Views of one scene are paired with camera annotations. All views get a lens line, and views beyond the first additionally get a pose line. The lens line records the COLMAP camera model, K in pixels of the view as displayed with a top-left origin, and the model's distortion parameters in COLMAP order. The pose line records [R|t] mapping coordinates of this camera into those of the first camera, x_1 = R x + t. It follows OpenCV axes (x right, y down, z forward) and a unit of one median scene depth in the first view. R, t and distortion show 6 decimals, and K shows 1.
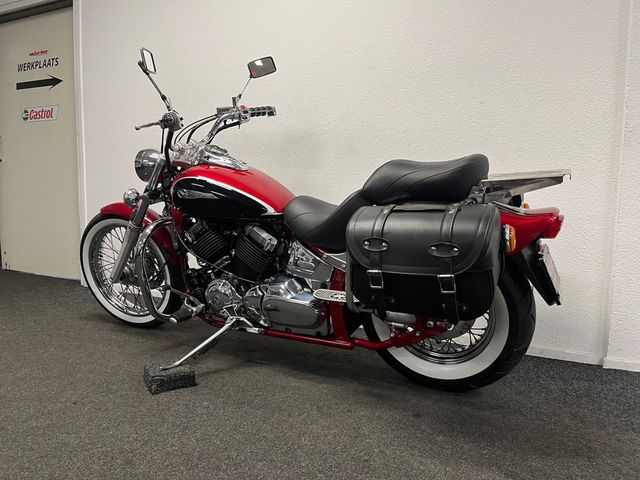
lens RADIAL K [[488.3, 0, 321.6], [0, 488.3, 239.9], [0, 0, 1]] dist [0.011110, -0.032712]
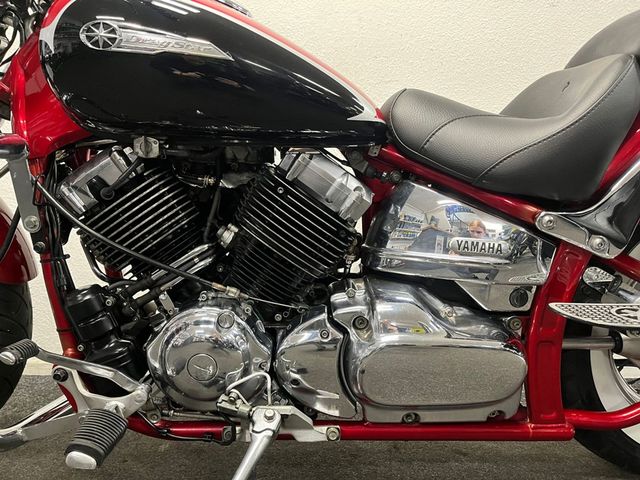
lens RADIAL K [[488.3, 0, 320.7], [0, 488.3, 241.3], [0, 0, 1]] dist [0.011110, -0.032712]
pose [[0.889466, -0.035748, 0.455601, -0.213246], [0.048796, 0.998666, -0.016904, 0.030891], [-0.454389, 0.037267, 0.890023, 0.467794]]
